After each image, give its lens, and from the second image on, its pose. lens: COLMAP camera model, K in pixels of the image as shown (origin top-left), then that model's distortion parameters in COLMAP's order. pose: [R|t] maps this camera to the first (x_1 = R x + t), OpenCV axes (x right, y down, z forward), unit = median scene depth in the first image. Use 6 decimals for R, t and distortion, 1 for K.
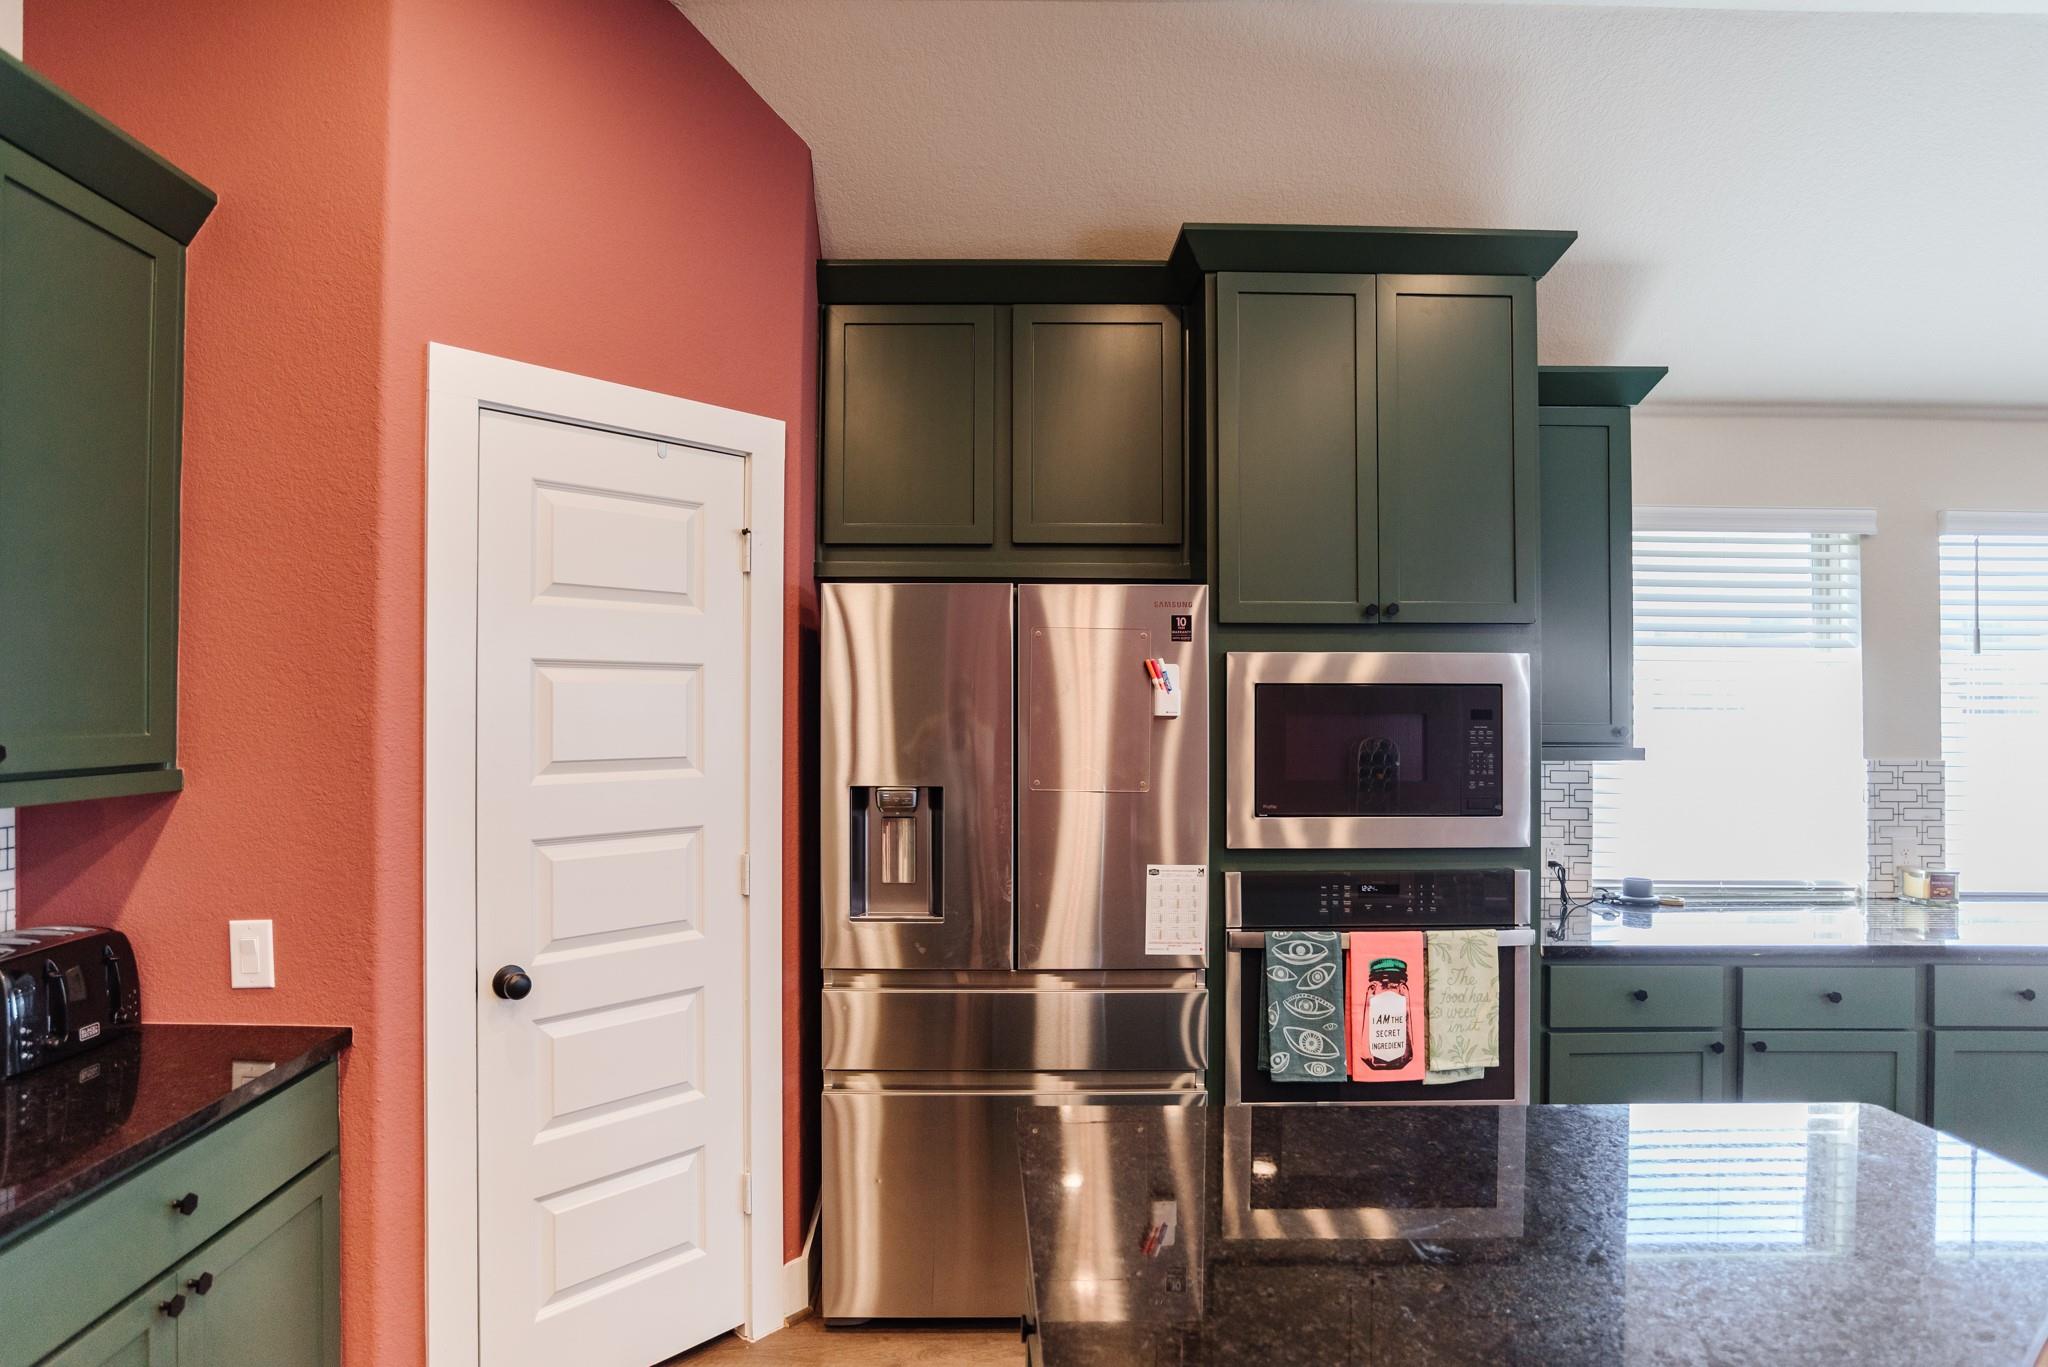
lens RADIAL K [[1067.5, 0, 973.9], [0, 1067.5, 701.5], [0, 0, 1]] dist [-0.050579, 0.021010]
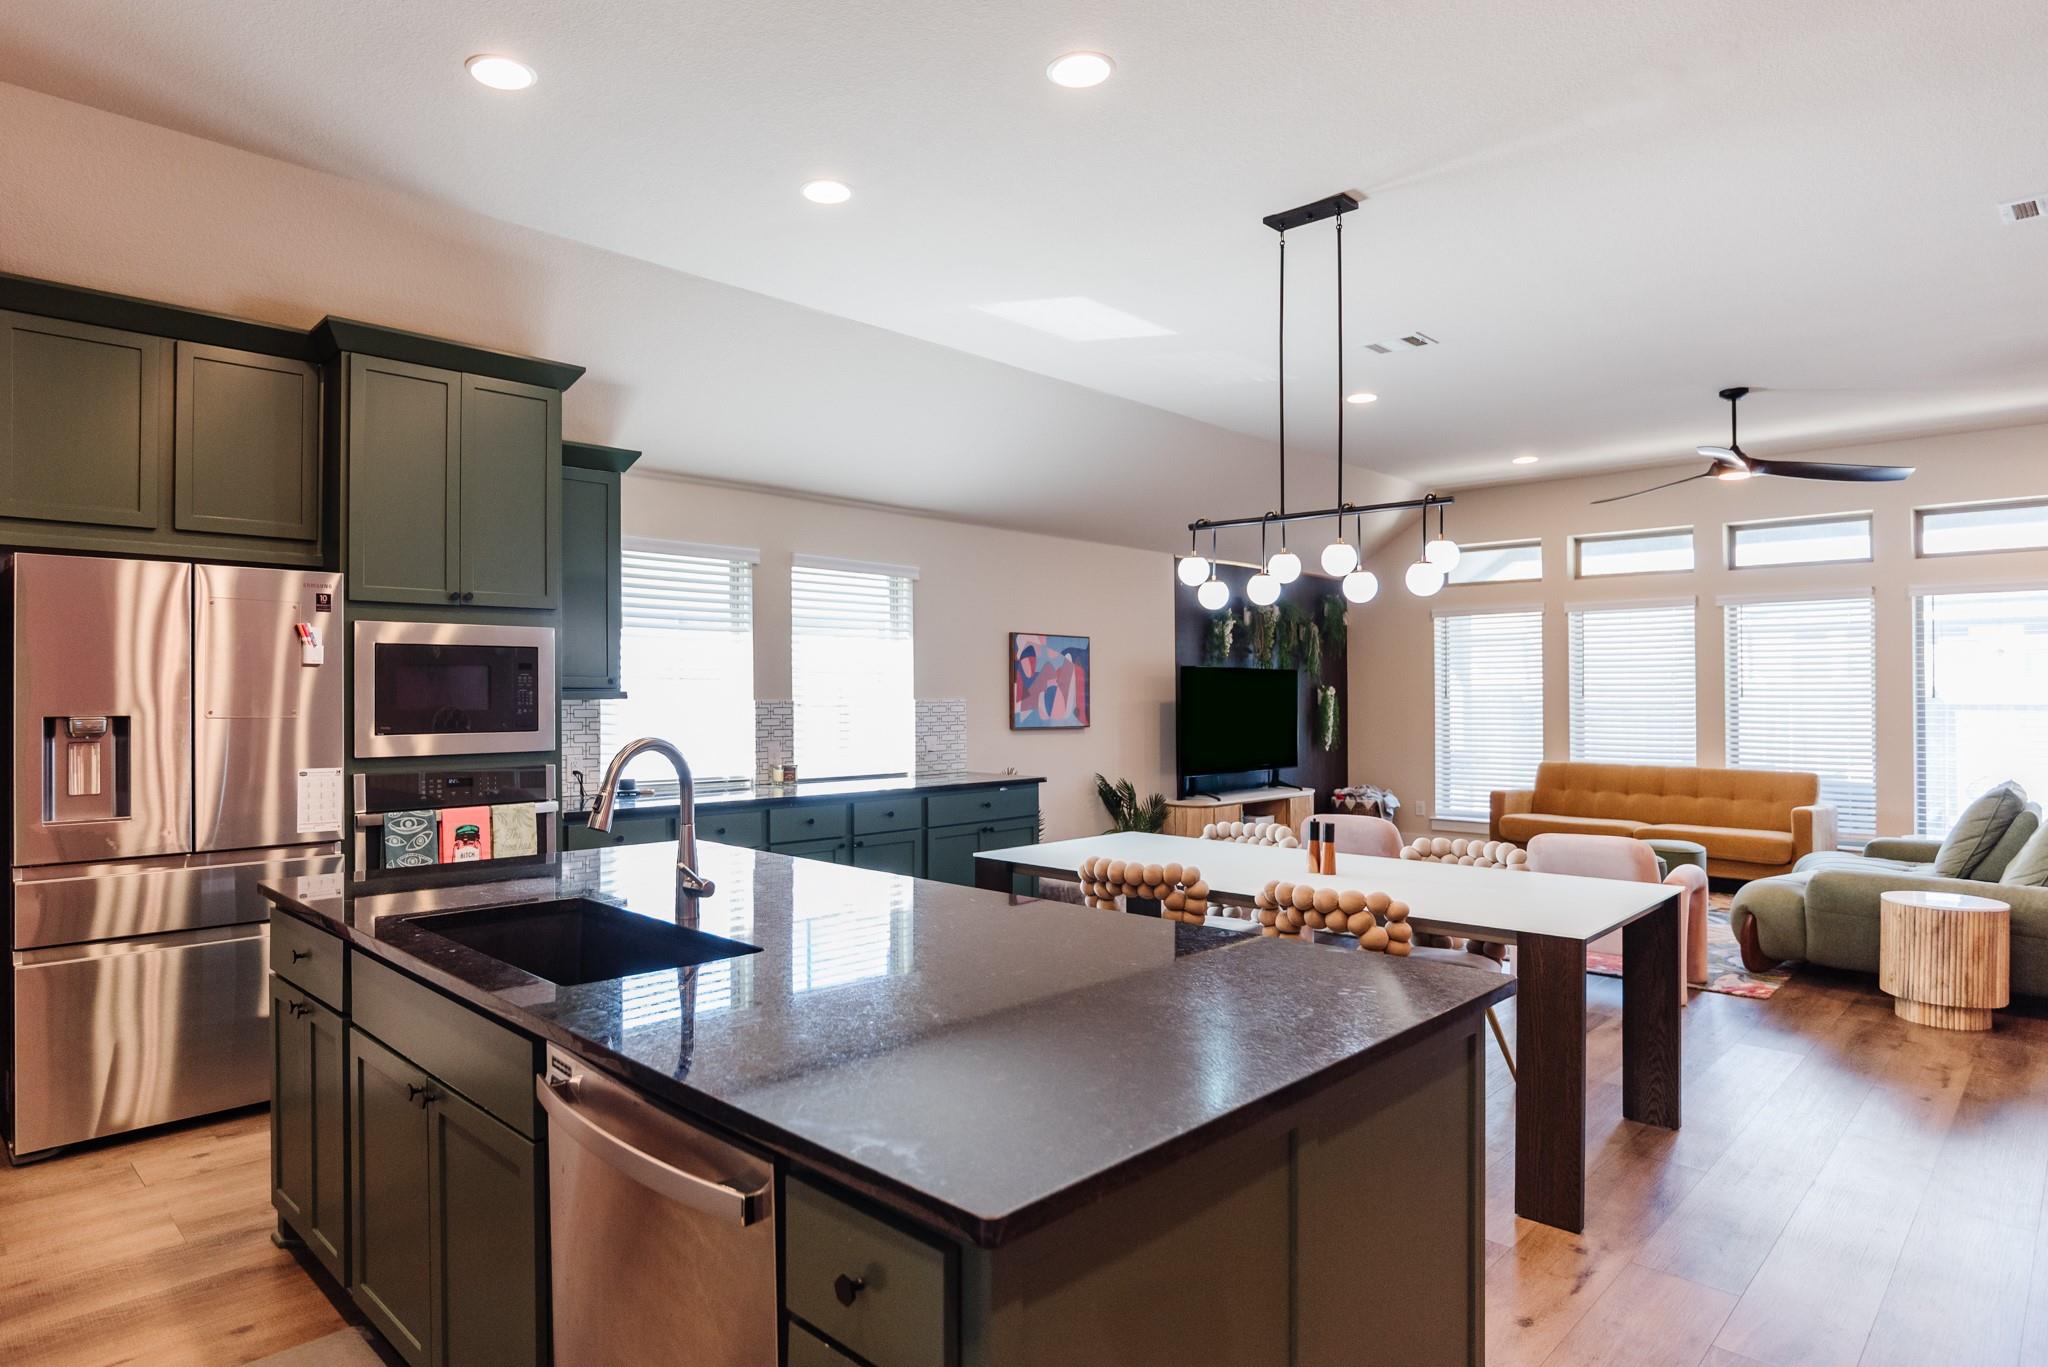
lens RADIAL K [[1149.2, 0, 902.6], [0, 1149.2, 689.1], [0, 0, 1]] dist [-0.053230, 0.021990]
pose [[0.732649, -0.002354, 0.680602, -0.261491], [0.000239, 0.999995, 0.003202, 0.040650], [-0.680606, -0.002183, 0.732646, -0.619338]]
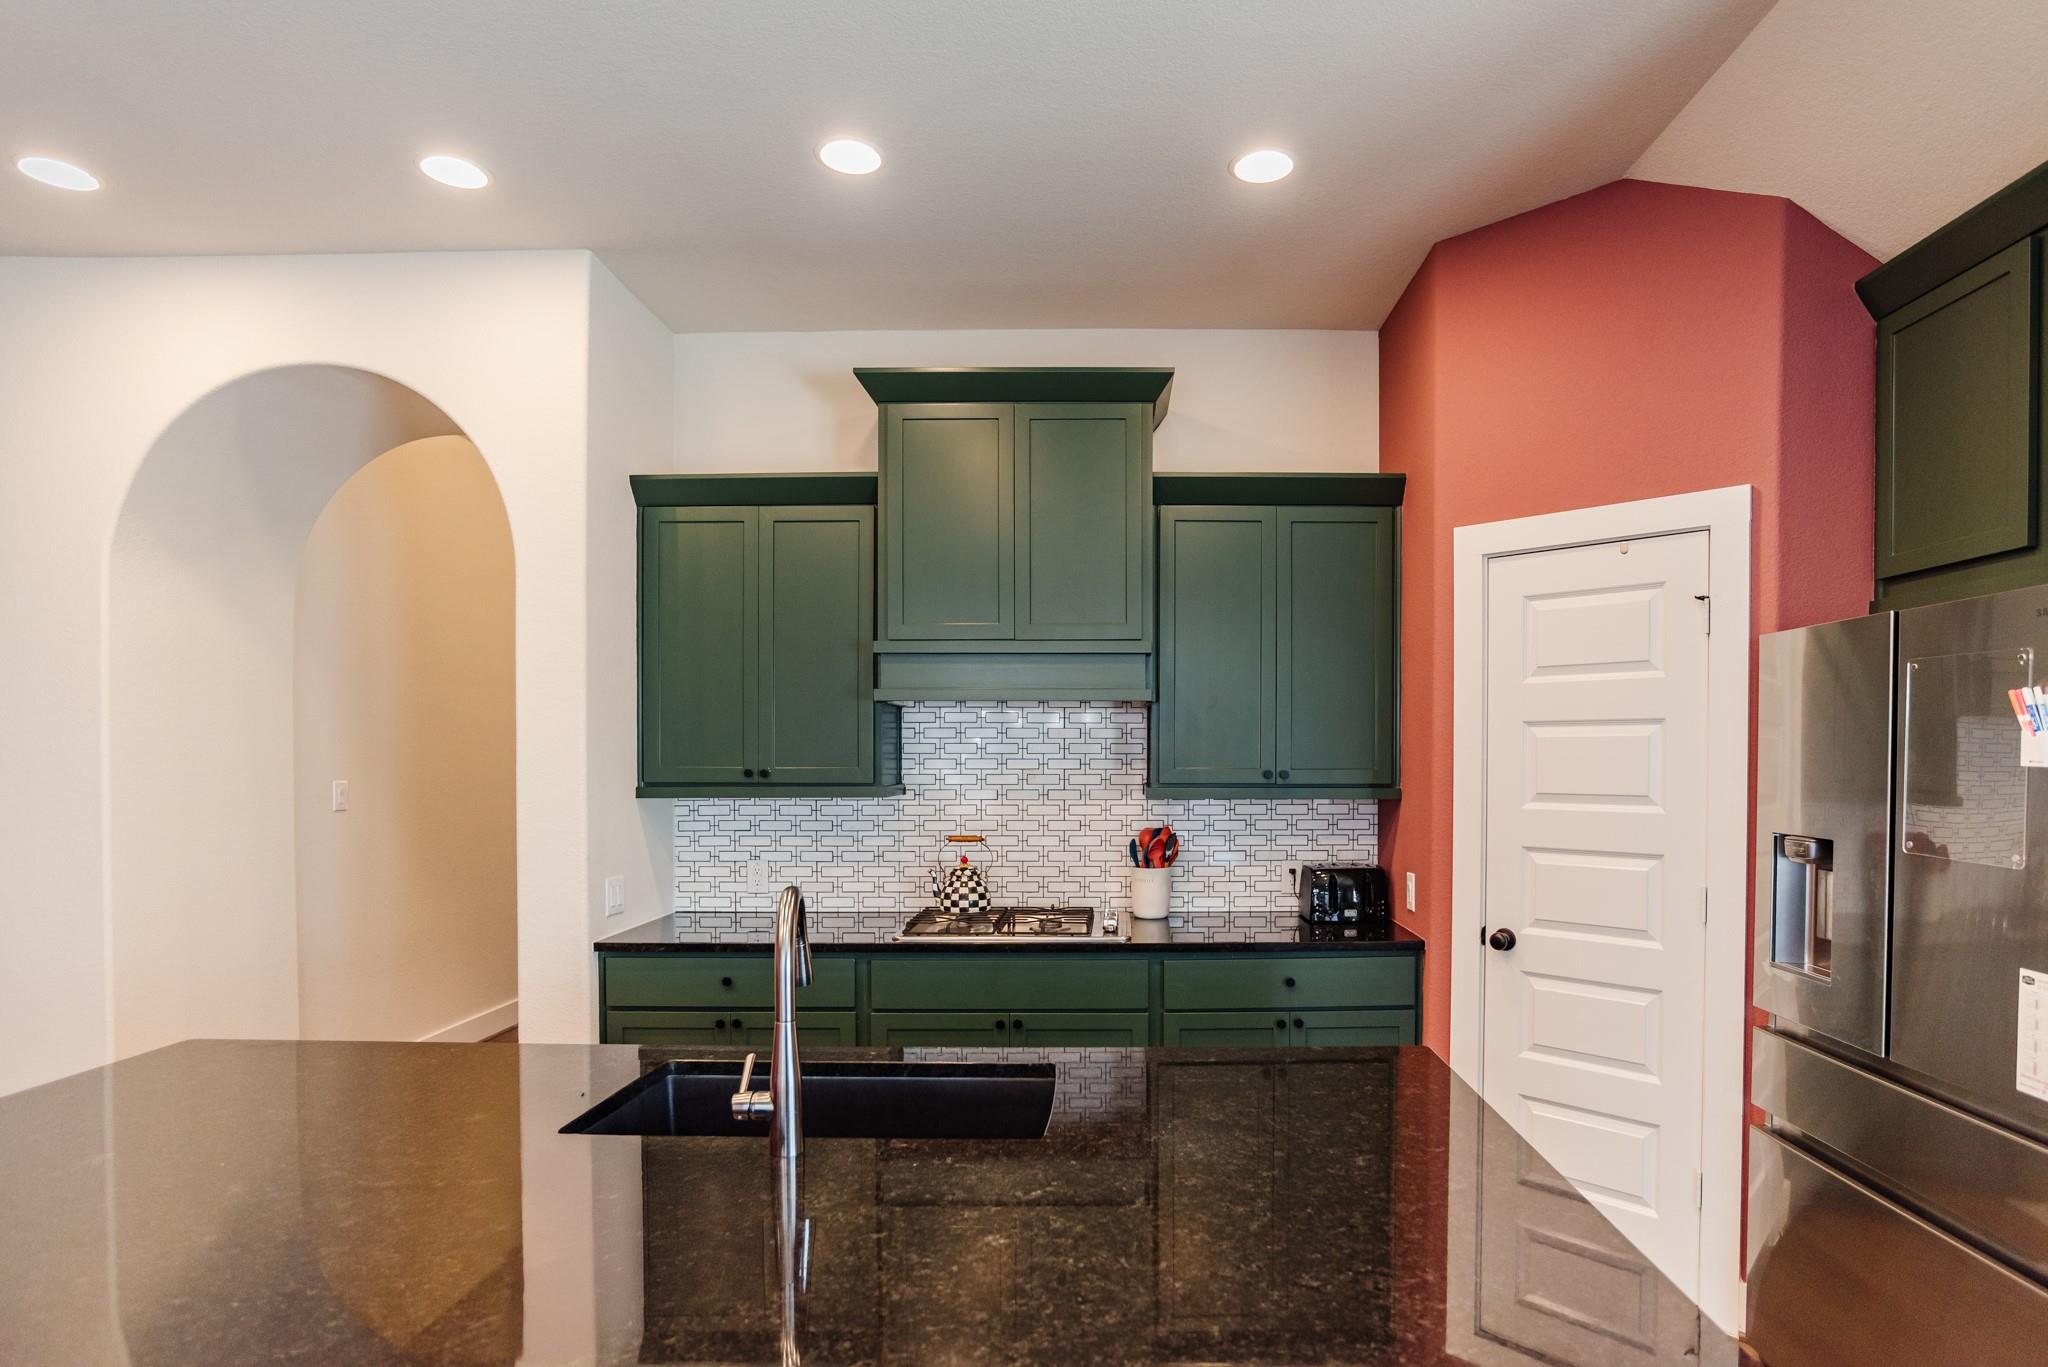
lens RADIAL K [[1067.5, 0, 1121.2], [0, 1067.5, 769.9], [0, 0, 1]] dist [-0.050579, 0.021010]
pose [[0.006118, 0.011243, -0.999918, 0.837950], [0.000566, 0.999937, 0.011247, 0.007858], [0.999981, -0.000635, 0.006111, 0.360165]]
